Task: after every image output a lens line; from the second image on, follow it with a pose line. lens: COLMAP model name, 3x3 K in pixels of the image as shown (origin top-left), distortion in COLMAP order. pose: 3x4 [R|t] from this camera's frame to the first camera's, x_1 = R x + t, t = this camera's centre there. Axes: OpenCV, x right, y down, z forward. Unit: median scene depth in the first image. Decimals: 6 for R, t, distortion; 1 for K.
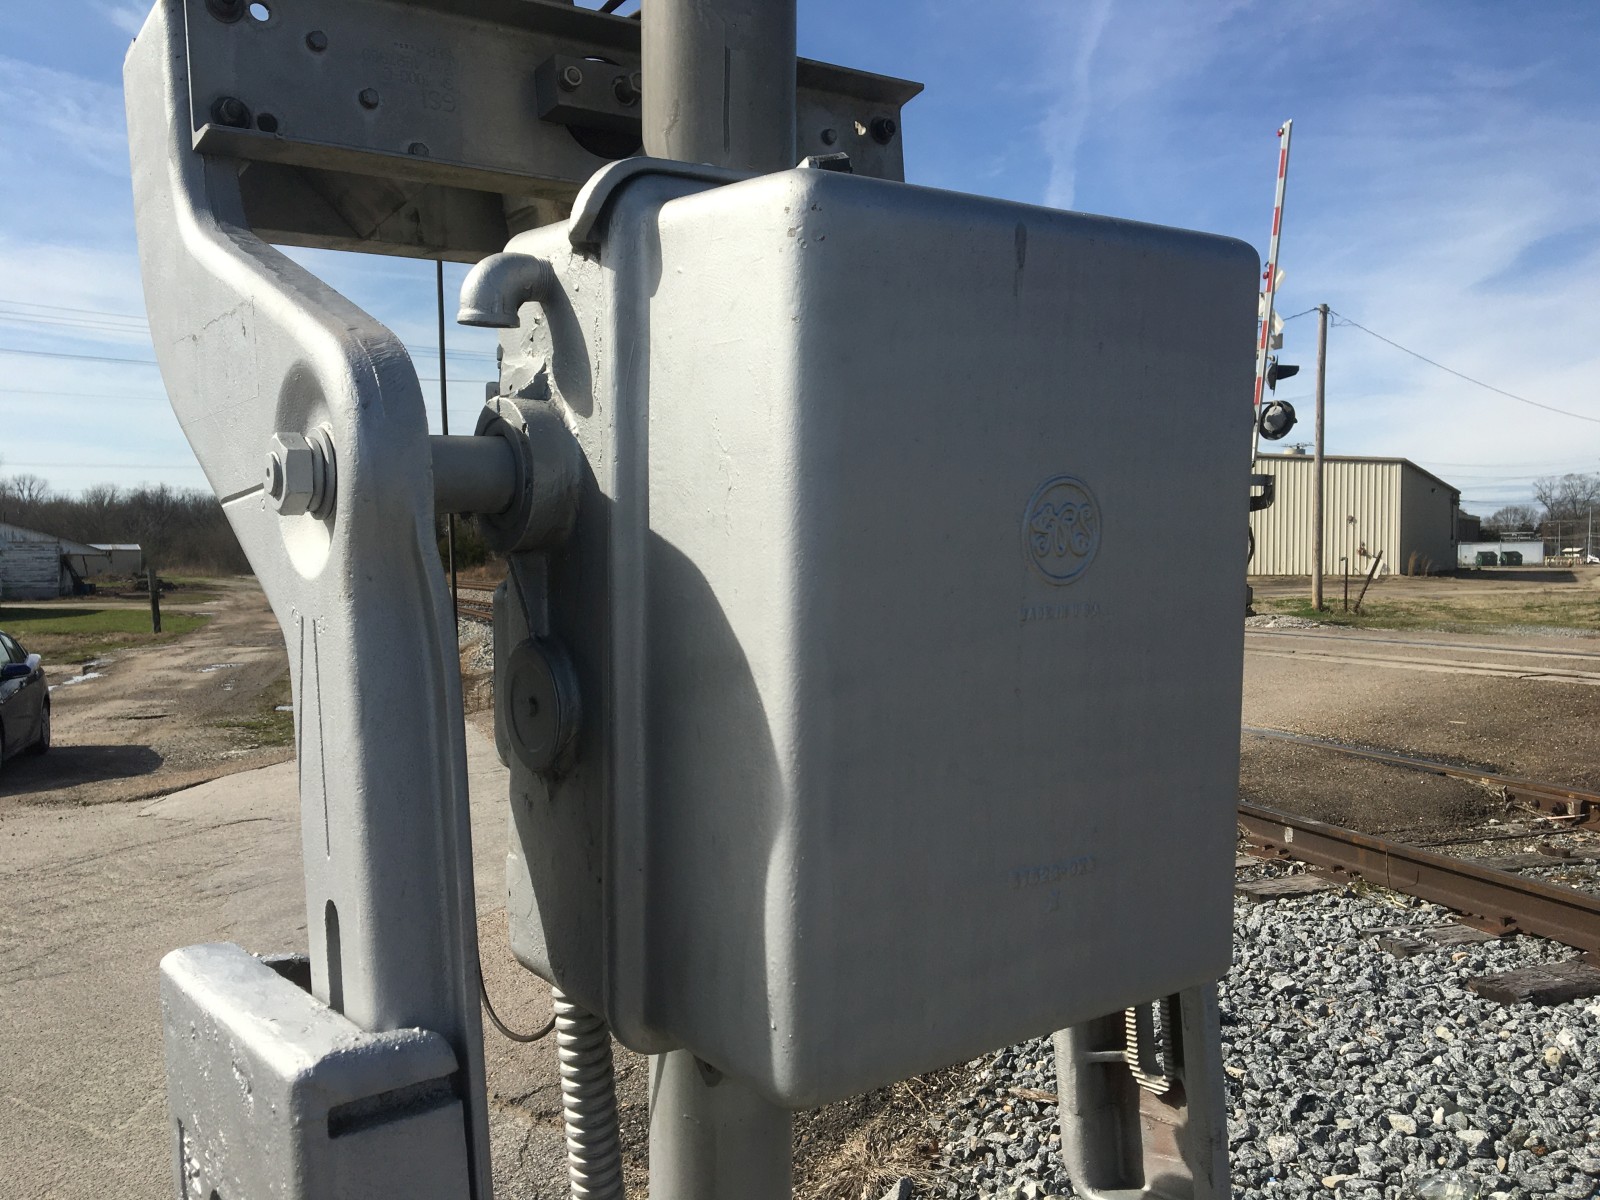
lens RADIAL K [[1343.8, 0, 794.6], [0, 1343.8, 623.4], [0, 0, 1]] dist [0.039896, -0.053821]
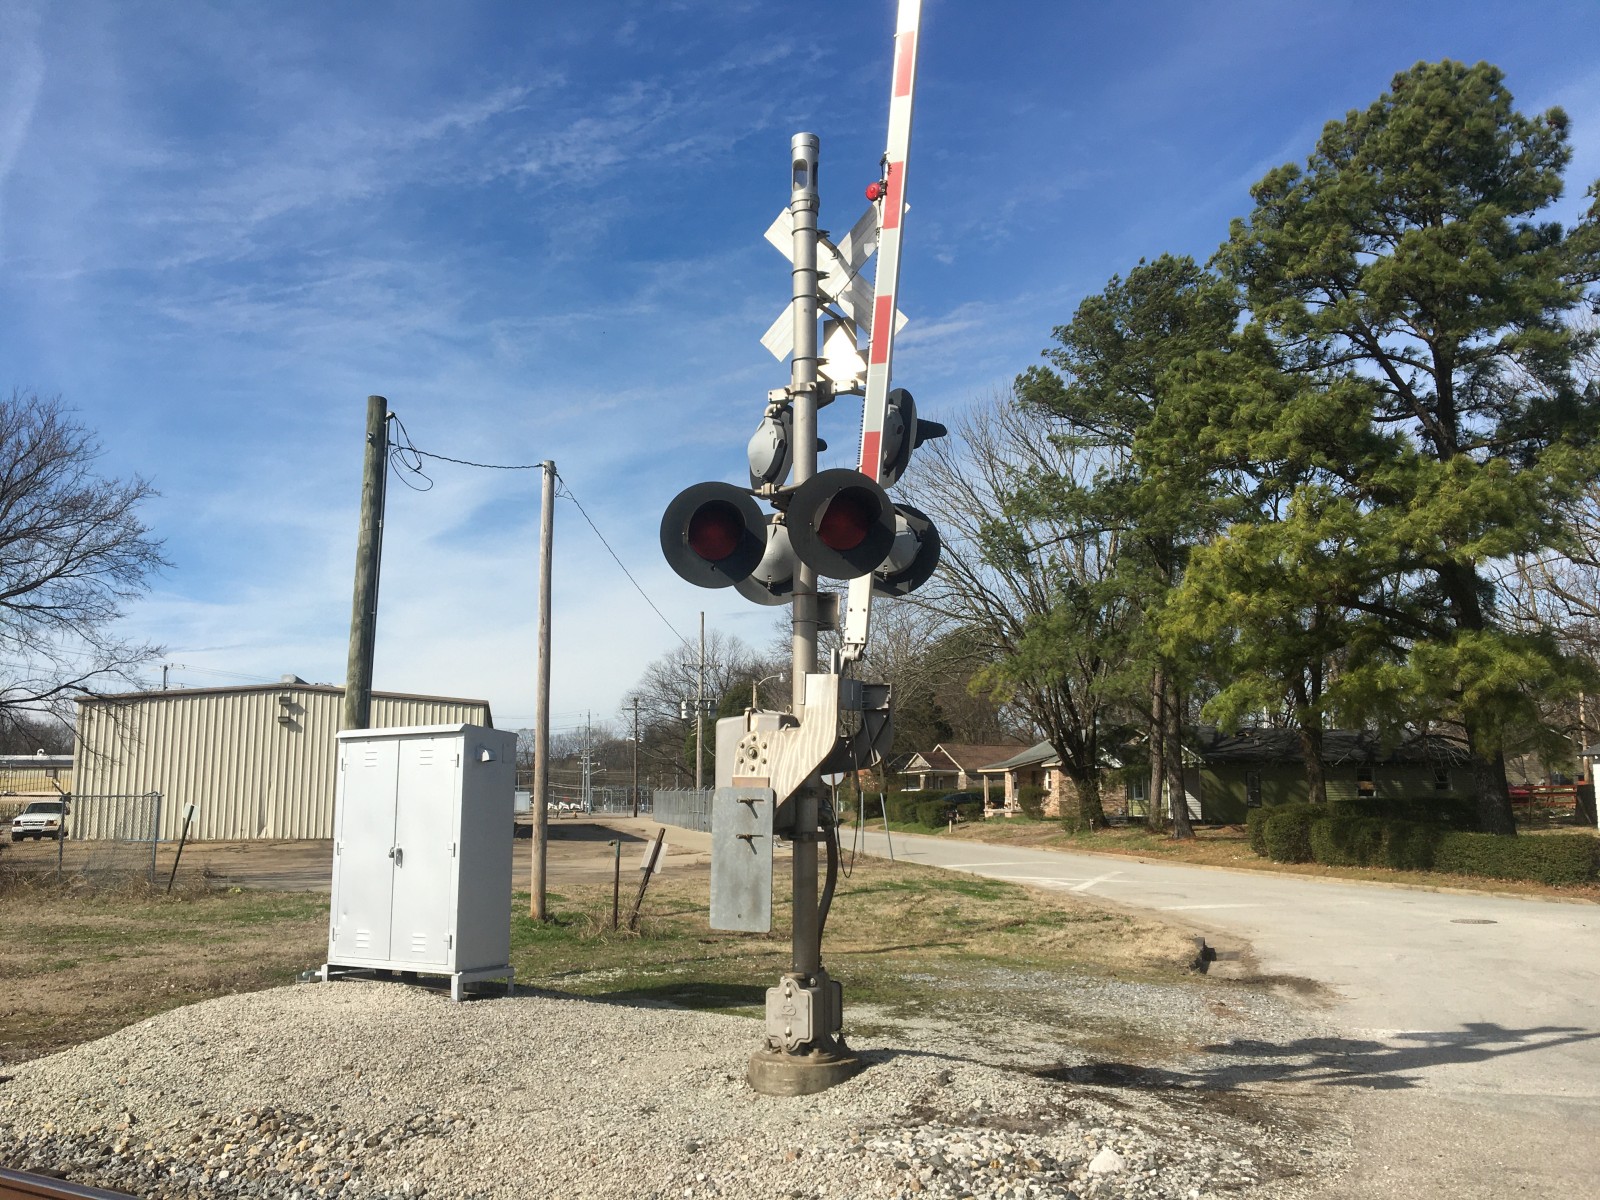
lens RADIAL K [[1323.1, 0, 793.0], [0, 1323.1, 607.9], [0, 0, 1]] dist [0.057502, -0.081730]
pose [[0.744313, 0.097649, 0.660653, 0.052129], [0.031363, 0.983050, -0.180636, -0.042116], [-0.667094, 0.155170, 0.728634, 0.485677]]
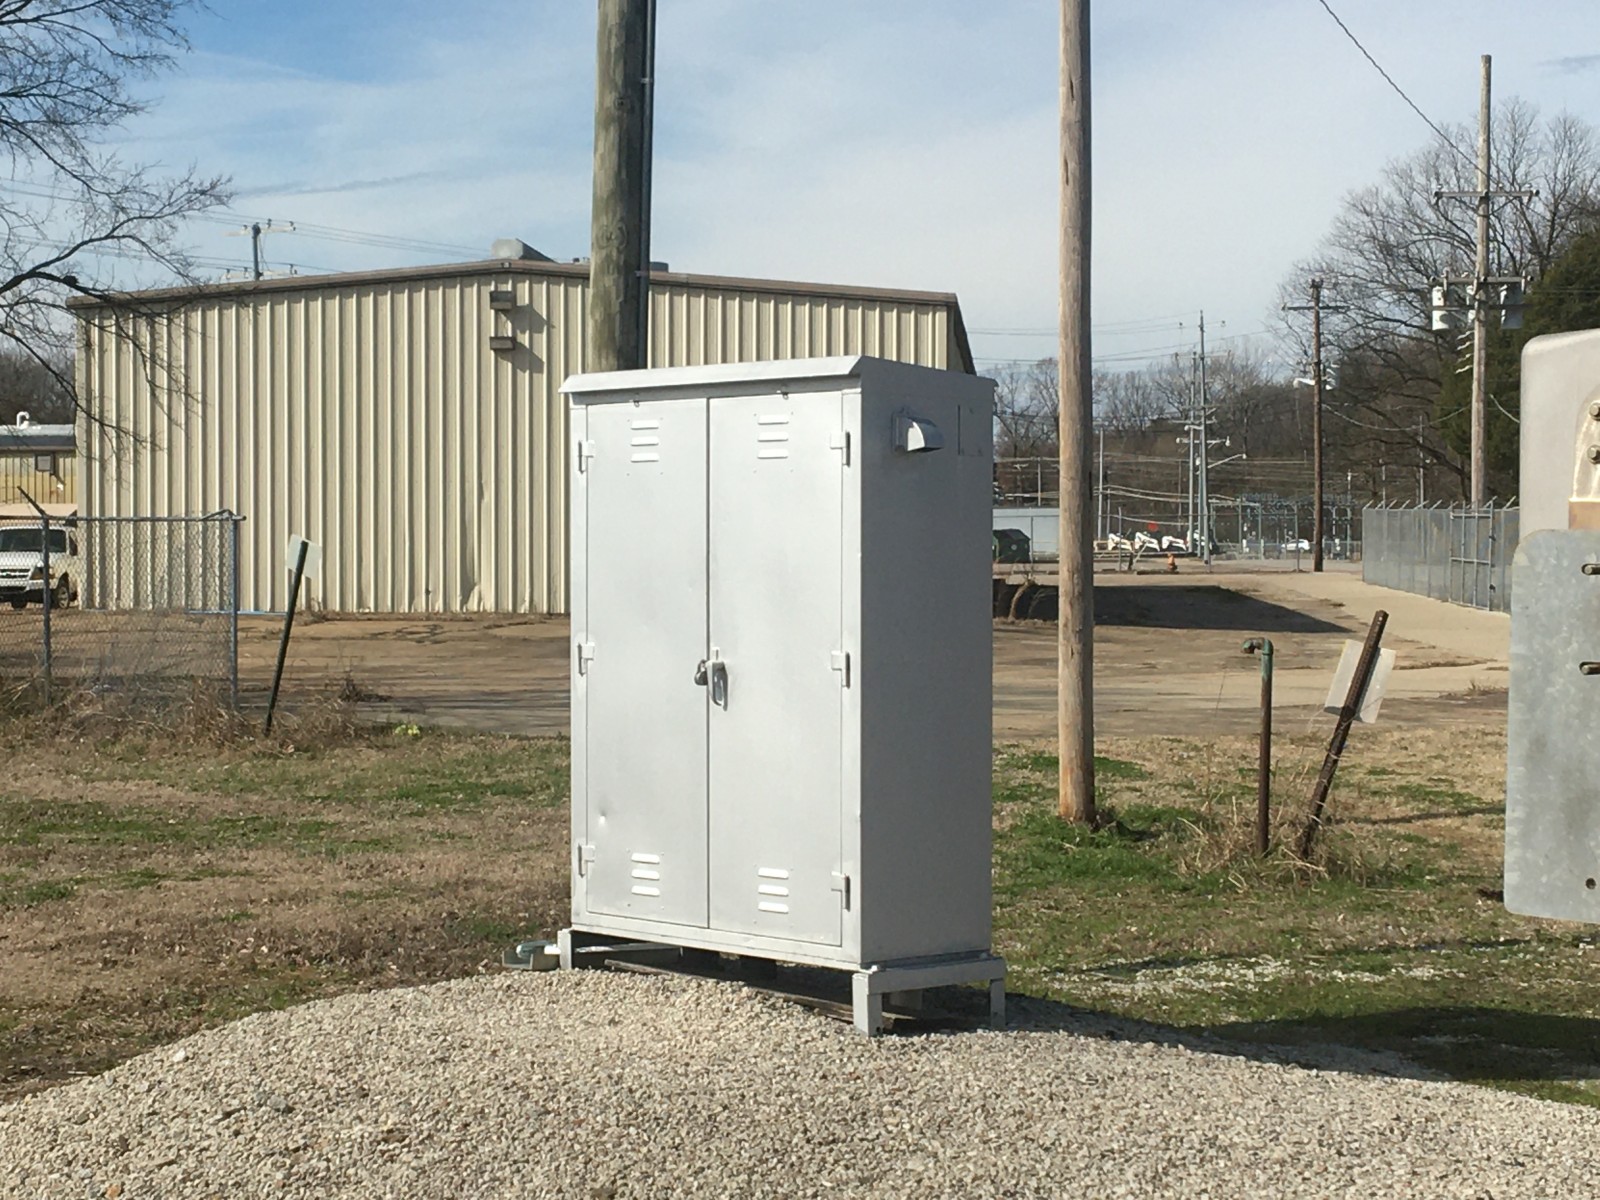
lens RADIAL K [[3210.2, 0, 783.6], [0, 3210.2, 576.9], [0, 0, 1]] dist [0.121152, 0.099252]
pose [[0.900648, -0.001303, 0.434548, 0.069248], [0.015550, 0.999452, -0.029232, -0.045404], [-0.434271, 0.033085, 0.900174, 0.506960]]
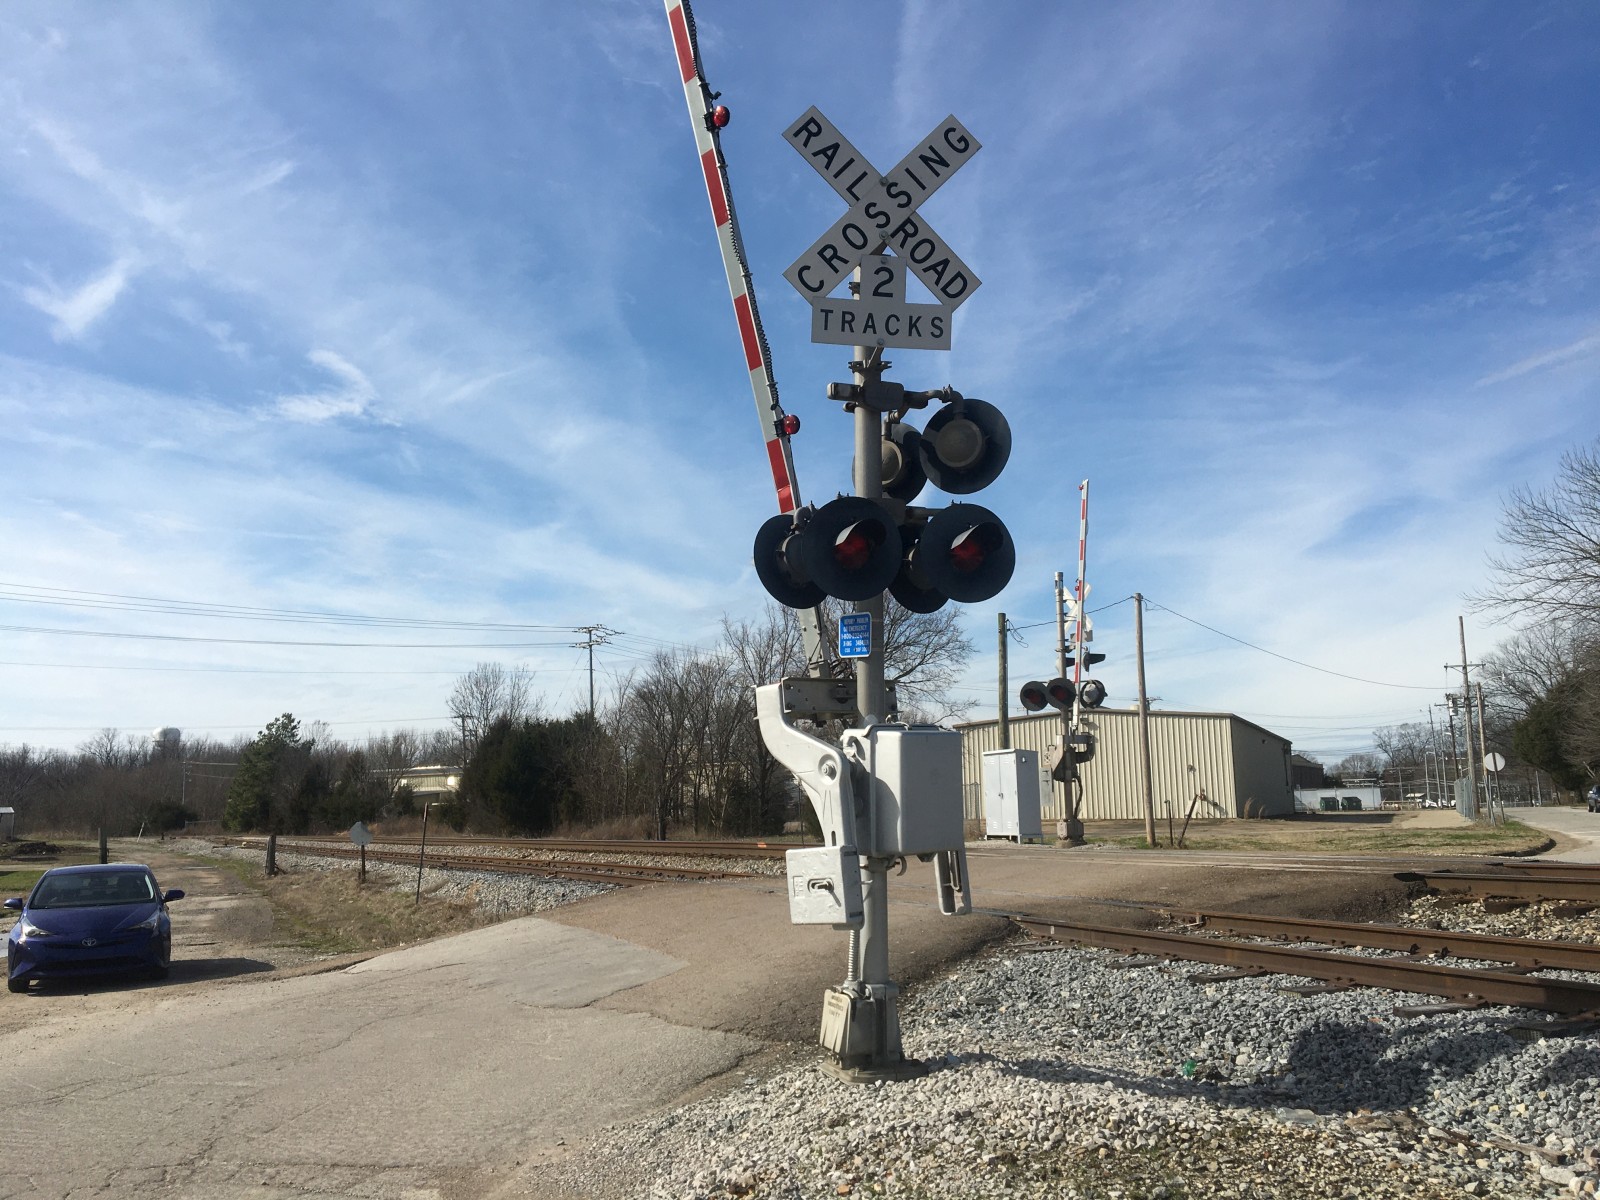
lens RADIAL K [[1325.7, 0, 800.0], [0, 1325.7, 600.0], [0, 0, 1]] dist [0.049218, -0.066653]
pose [[0.995535, 0.001365, 0.094379, -0.029405], [0.017944, 0.978923, -0.203441, 0.010849], [-0.092667, 0.204226, 0.974528, -0.149975]]
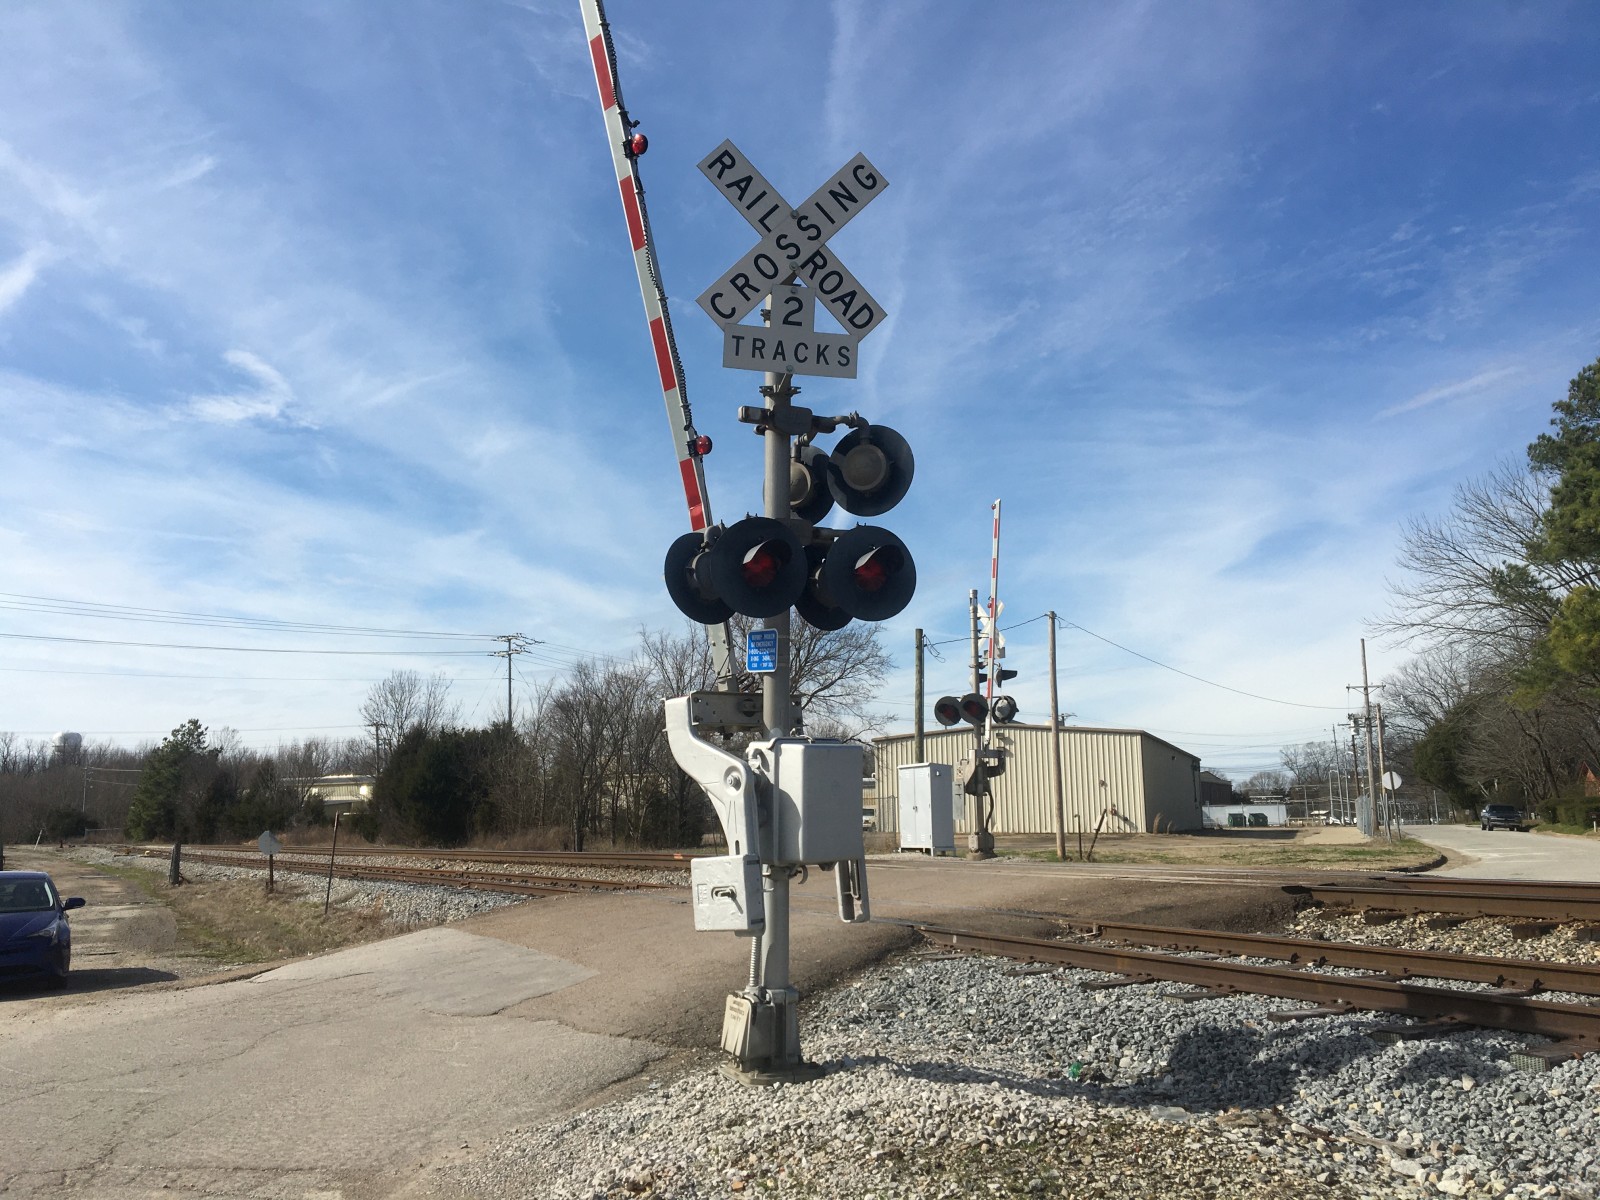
lens RADIAL K [[1323.1, 0, 793.0], [0, 1323.1, 607.9], [0, 0, 1]] dist [0.057502, -0.081730]
pose [[0.988928, 0.018026, 0.147299, -0.028074], [0.012858, 0.978454, -0.206064, 0.011456], [-0.147839, 0.205676, 0.967389, -0.155626]]
